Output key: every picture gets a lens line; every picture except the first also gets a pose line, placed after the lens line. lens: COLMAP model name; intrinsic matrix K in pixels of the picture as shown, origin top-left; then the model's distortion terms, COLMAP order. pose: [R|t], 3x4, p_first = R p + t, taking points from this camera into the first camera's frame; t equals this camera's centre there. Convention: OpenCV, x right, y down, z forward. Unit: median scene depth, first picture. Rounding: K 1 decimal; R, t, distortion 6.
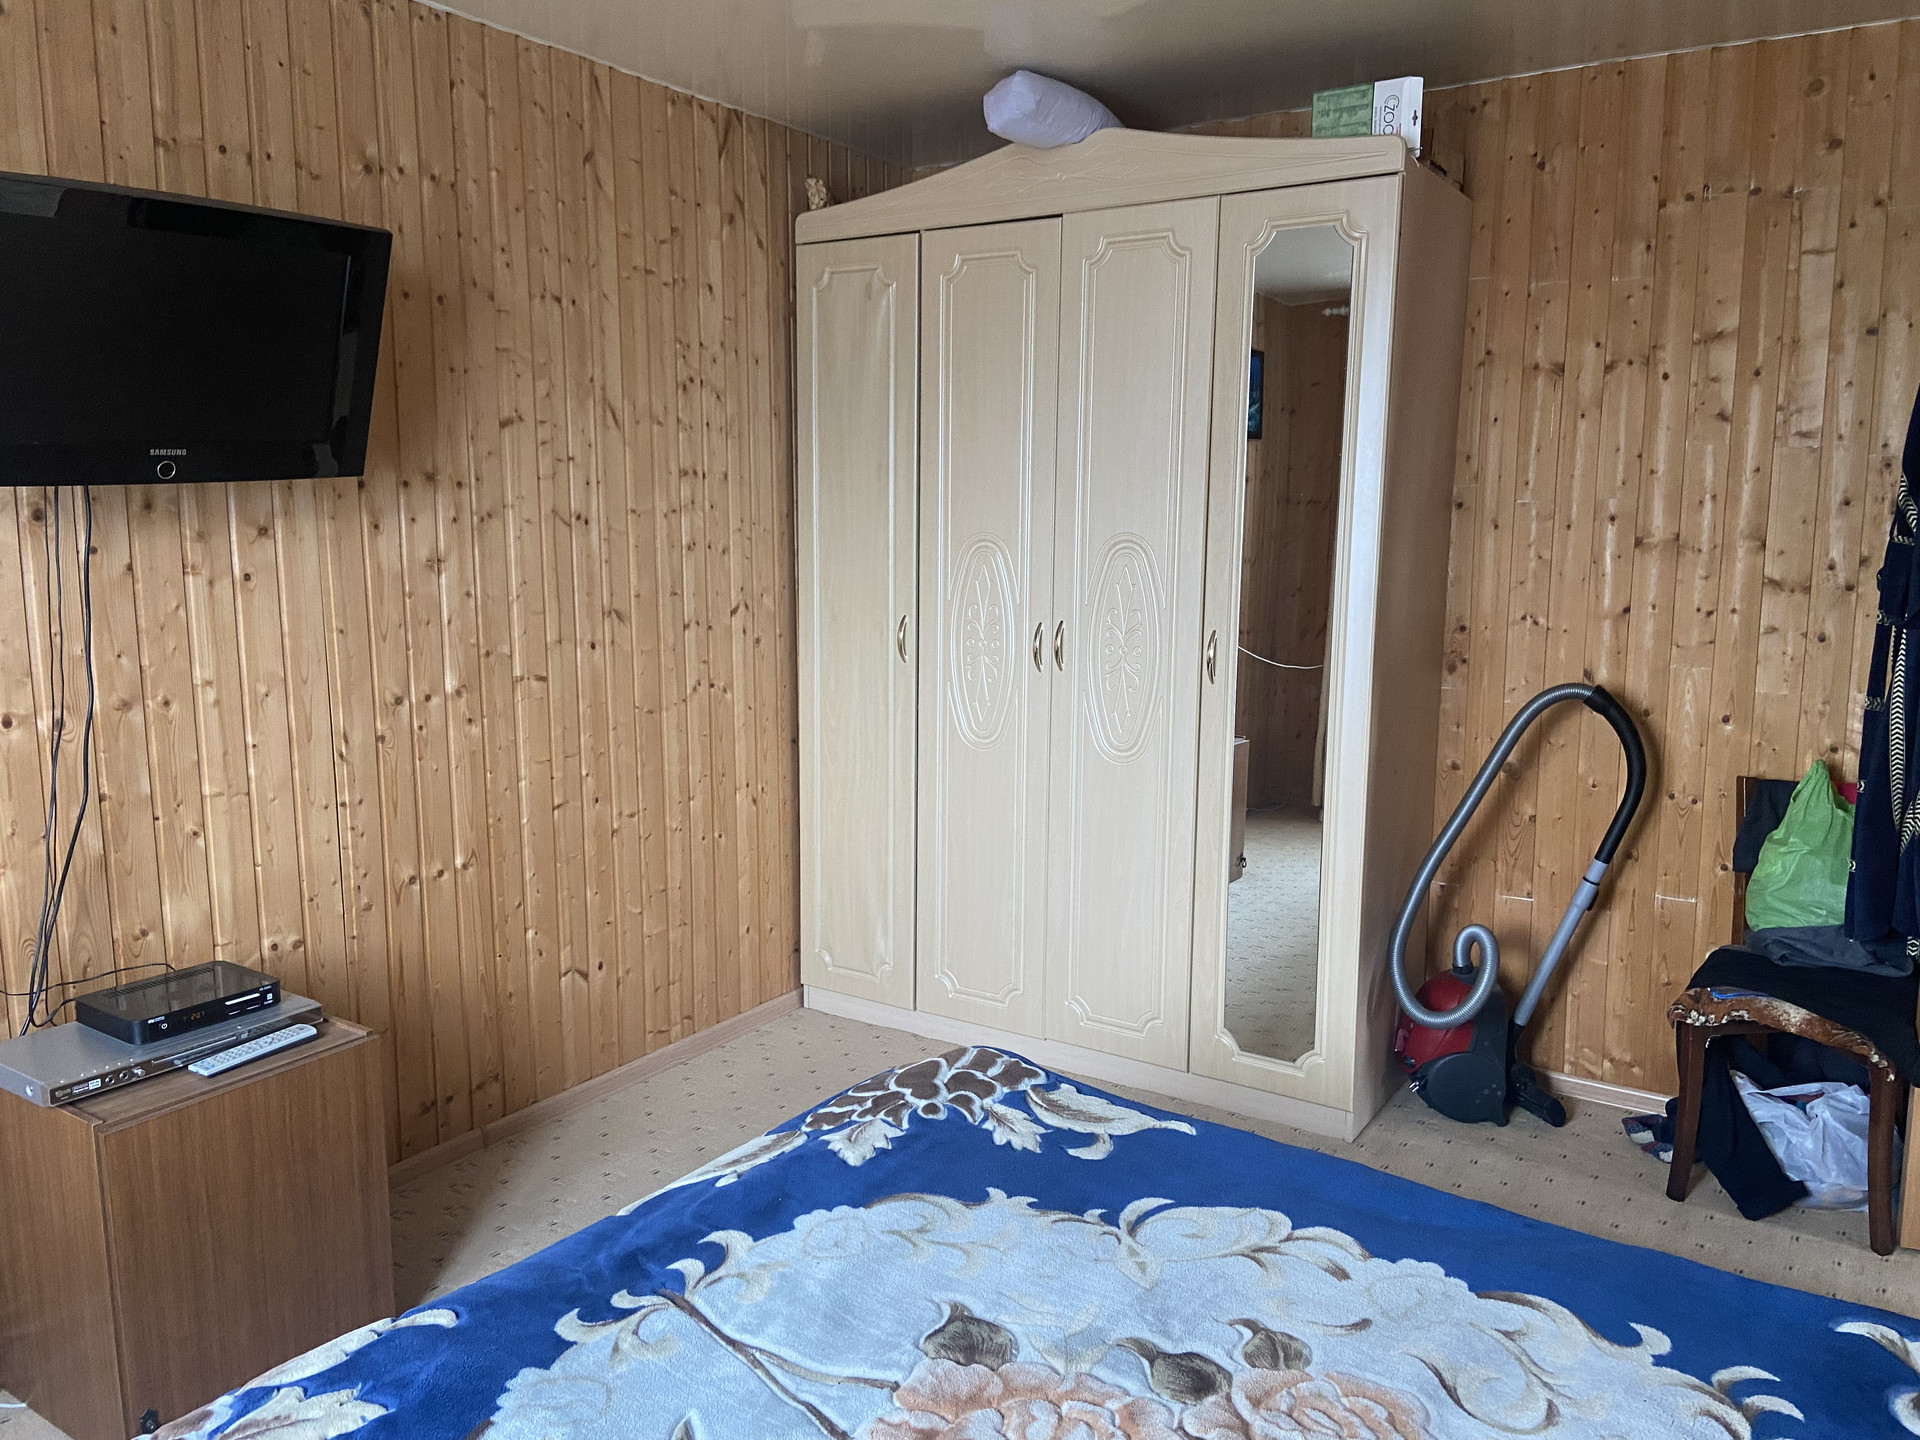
lens RADIAL K [[1441.4, 0, 949.2], [0, 1441.4, 718.1], [0, 0, 1]] dist [0.112248, -0.130290]
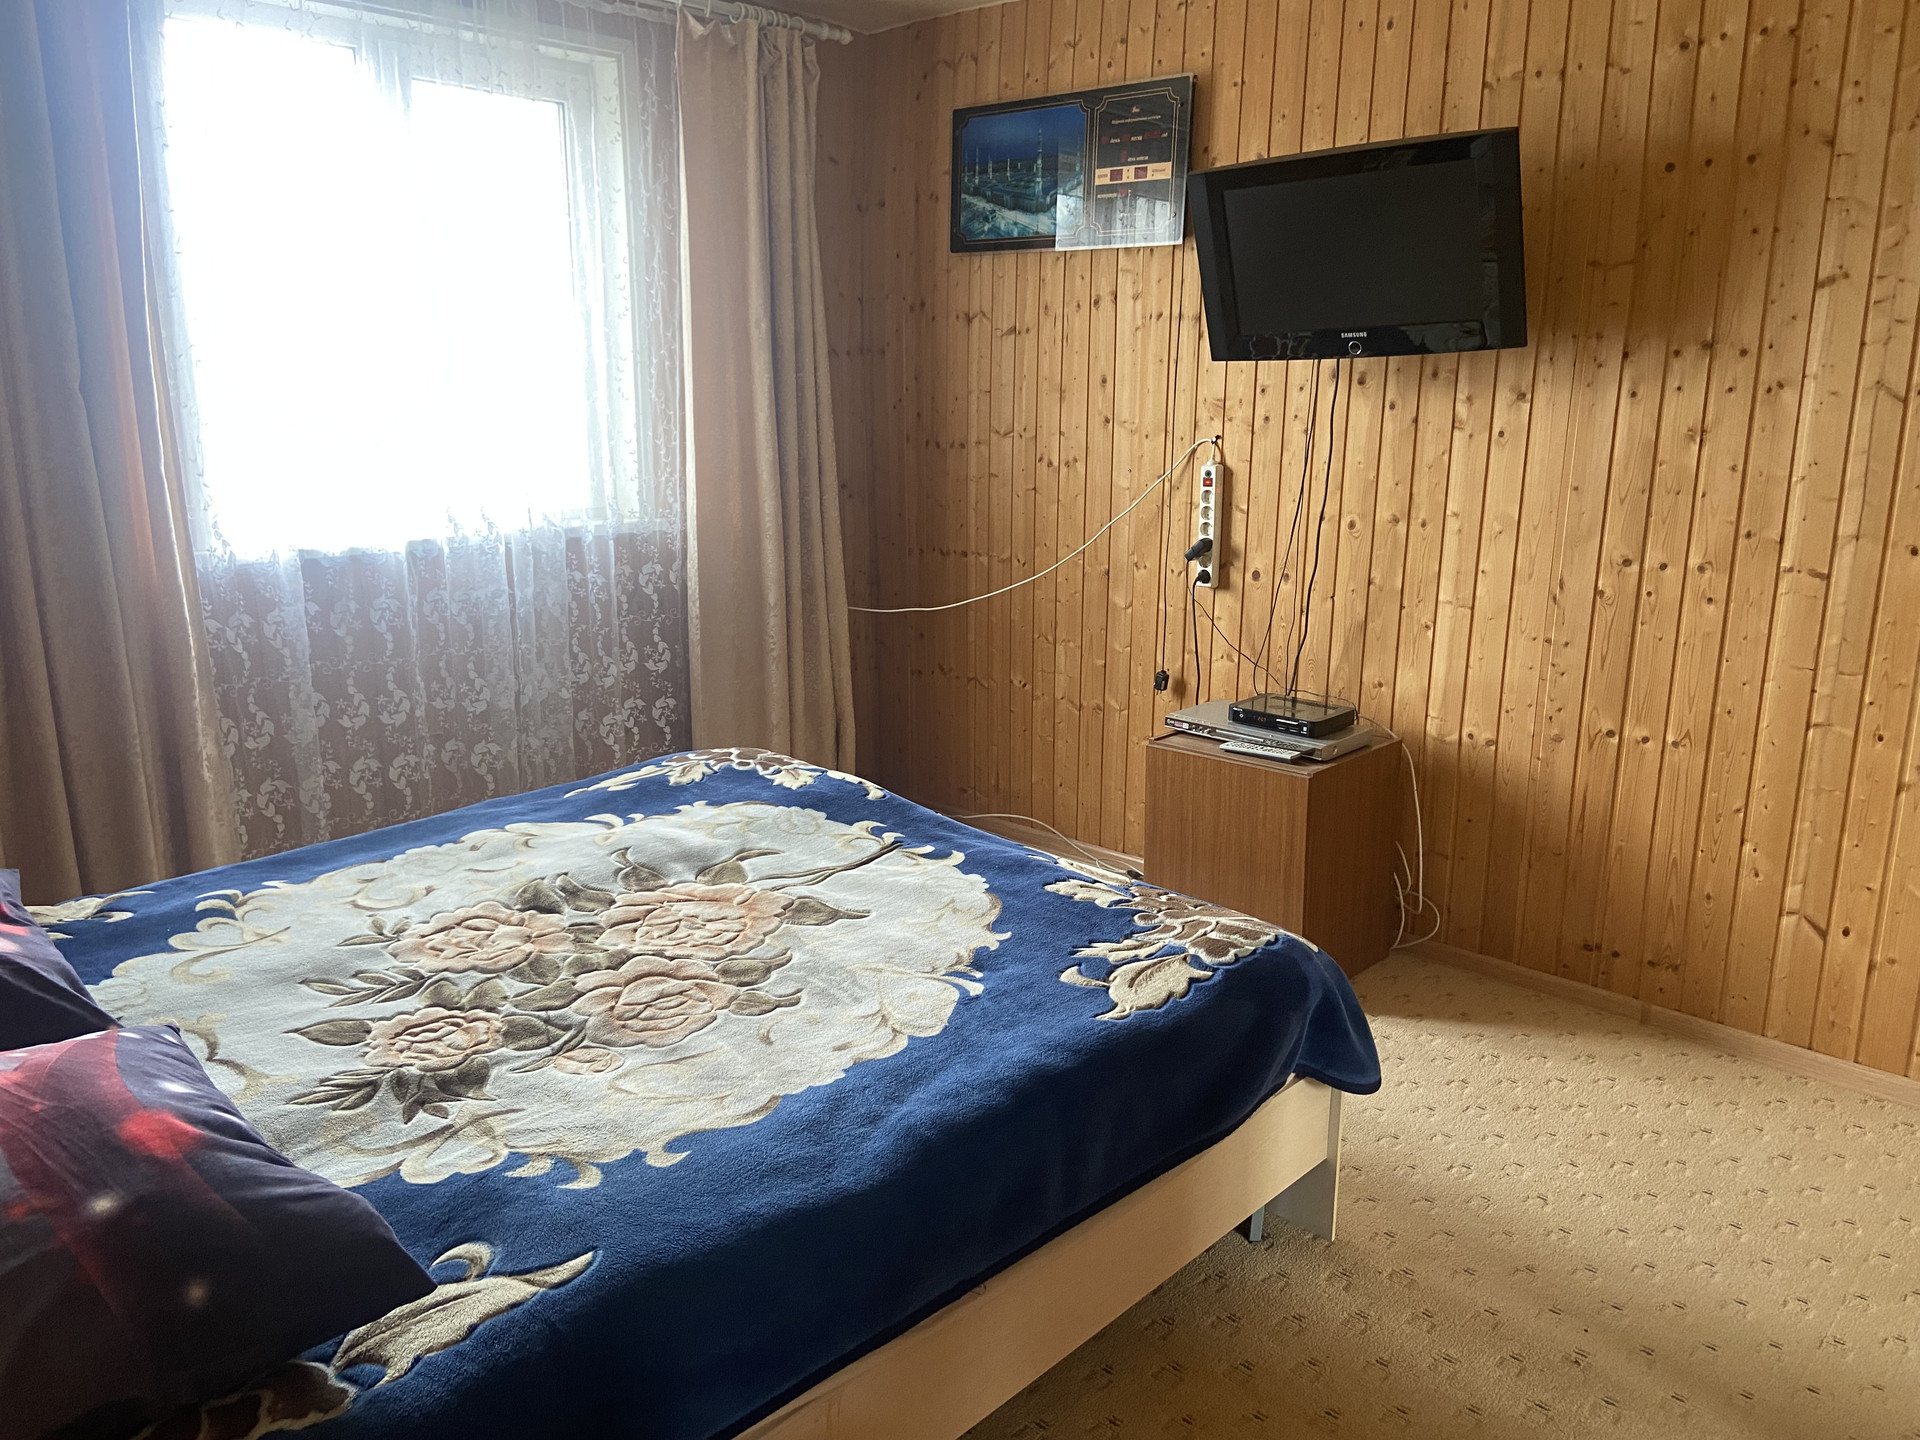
lens RADIAL K [[1453.2, 0, 969.7], [0, 1453.2, 704.1], [0, 0, 1]] dist [0.113599, -0.159259]
pose [[-0.168694, 0.217396, -0.961395, 0.758058], [-0.155914, 0.957209, 0.243807, -0.101165], [0.973259, 0.191024, -0.127580, 0.701236]]
